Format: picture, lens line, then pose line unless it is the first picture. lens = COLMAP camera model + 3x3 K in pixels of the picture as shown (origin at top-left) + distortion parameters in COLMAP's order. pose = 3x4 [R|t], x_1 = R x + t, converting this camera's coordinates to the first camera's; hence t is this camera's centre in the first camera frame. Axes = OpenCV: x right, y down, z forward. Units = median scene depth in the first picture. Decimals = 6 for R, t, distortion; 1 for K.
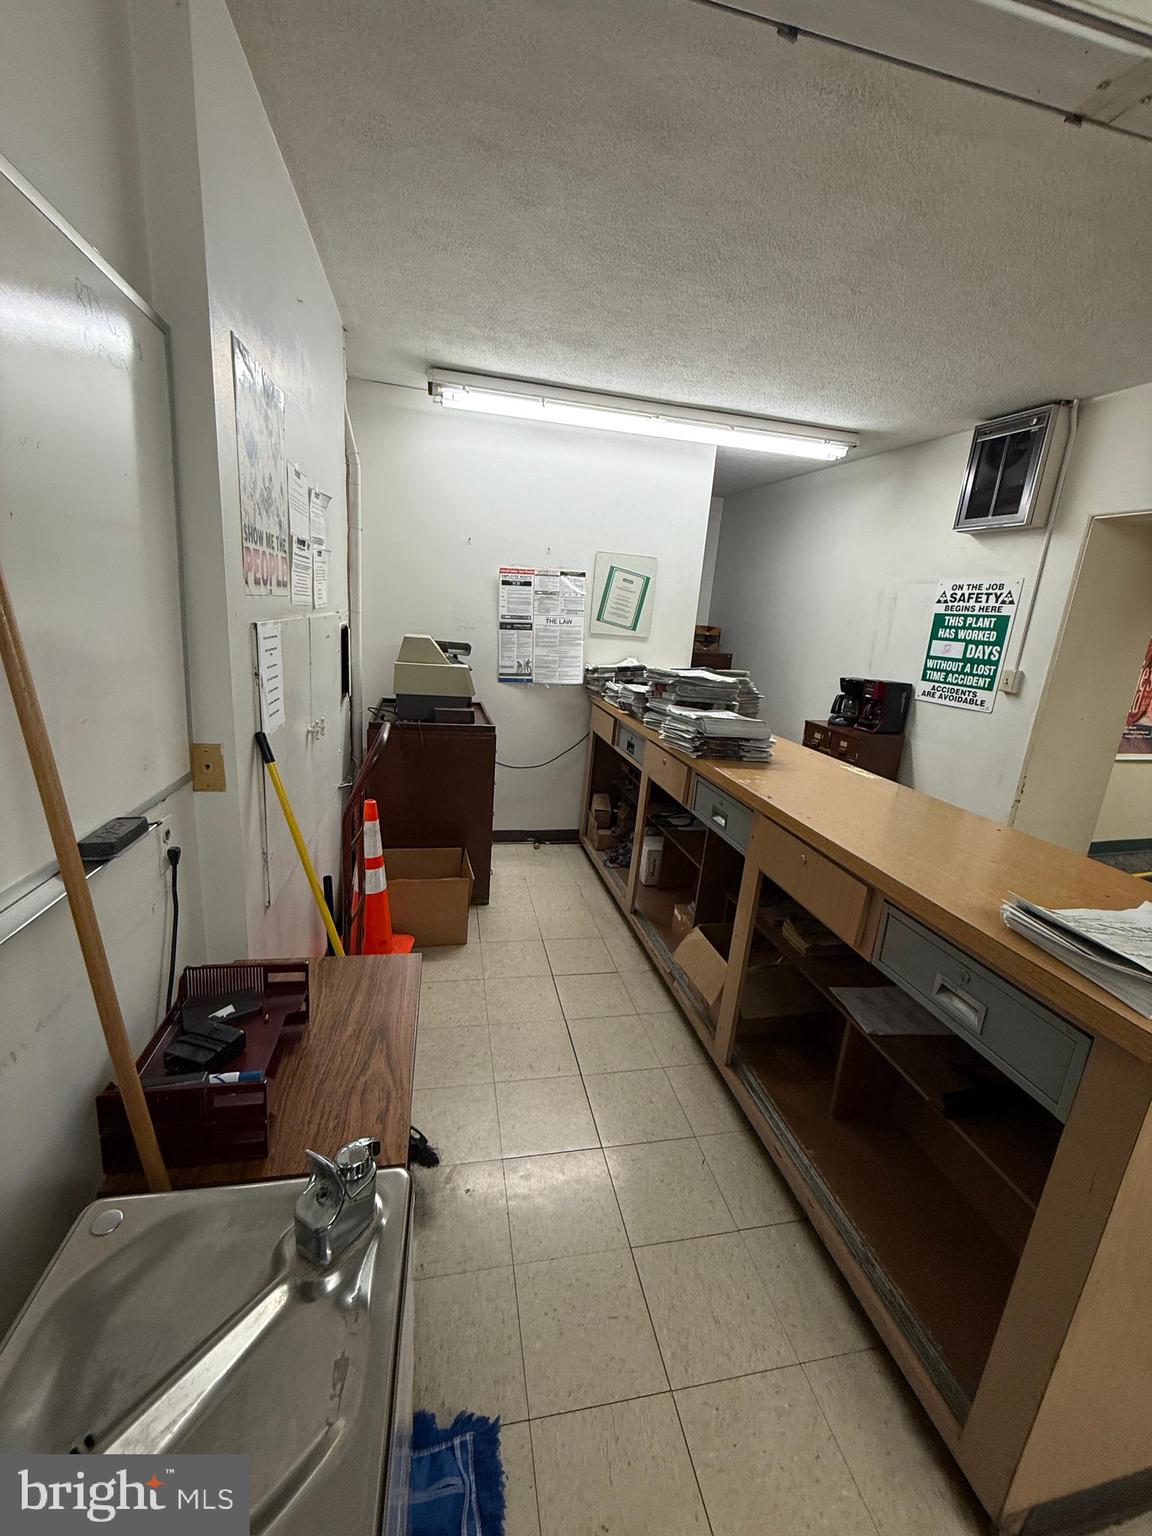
lens RADIAL K [[613.7, 0, 577.0], [0, 613.7, 768.1], [0, 0, 1]] dist [0.000476, -0.000205]
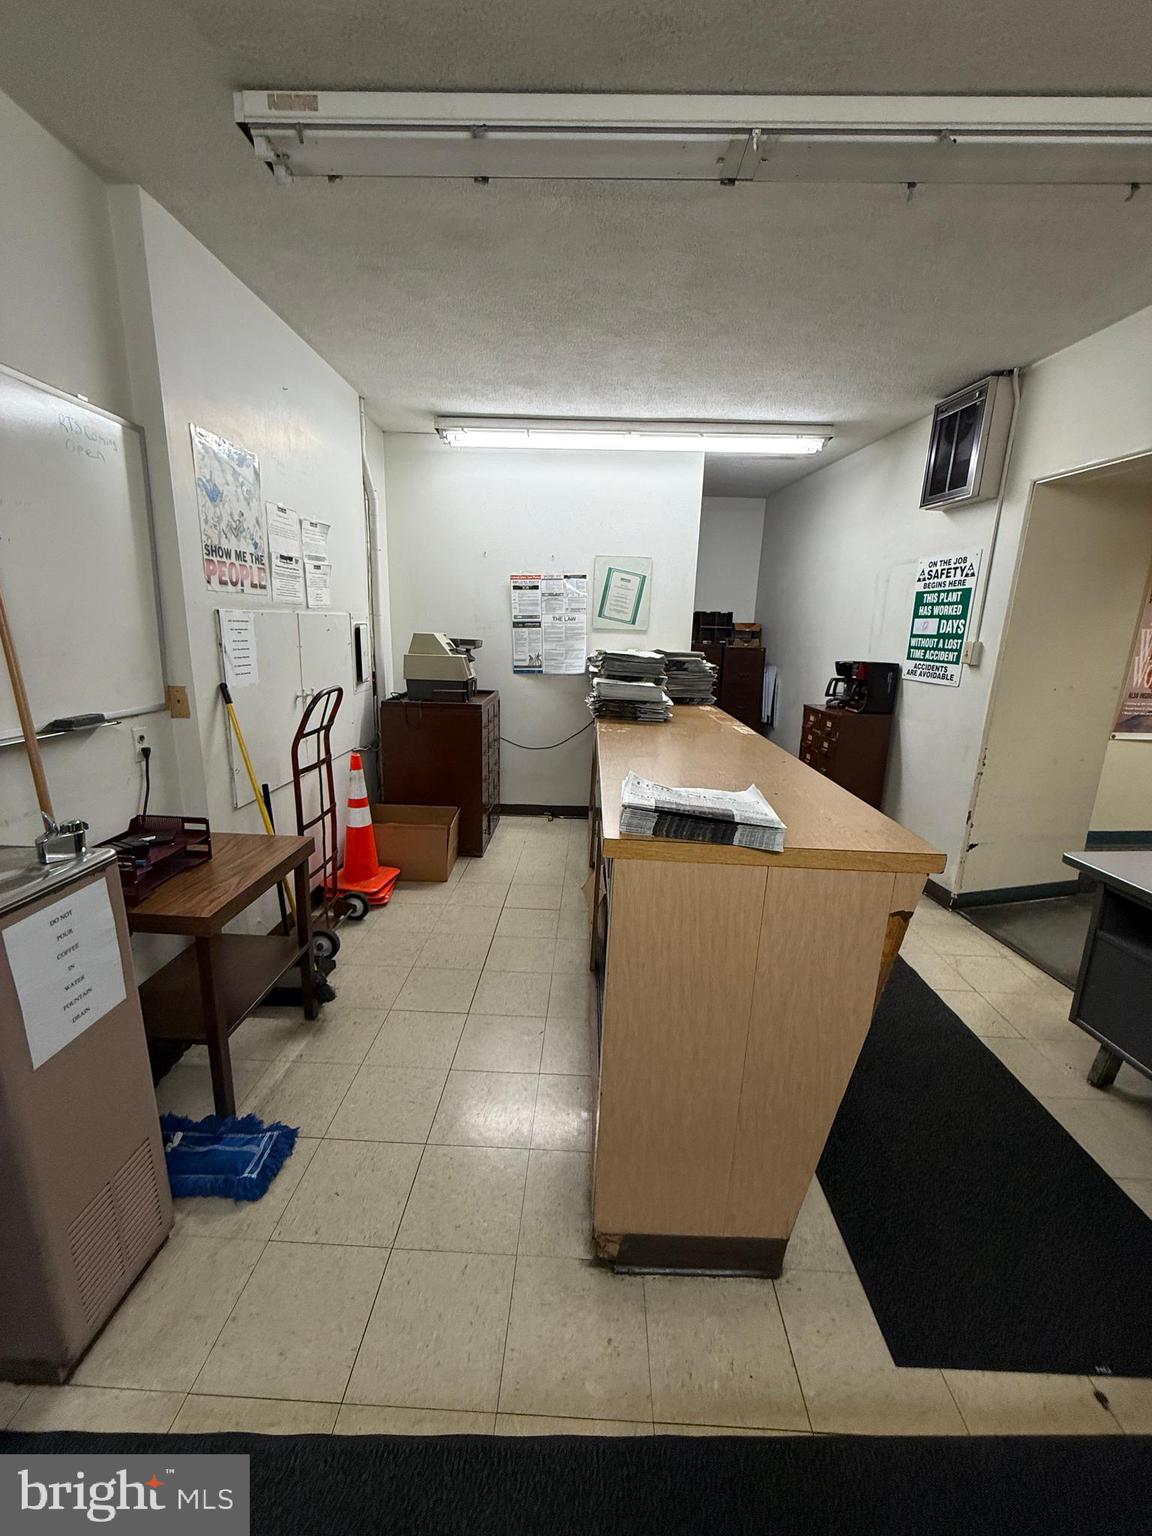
lens RADIAL K [[613.7, 0, 572.9], [0, 613.7, 767.1], [0, 0, 1]] dist [0.000476, -0.000205]
pose [[0.971399, 0.009906, -0.237247, 0.294148], [-0.017096, 0.999454, -0.028271, 0.076360], [0.236838, 0.031518, 0.971038, -0.104568]]
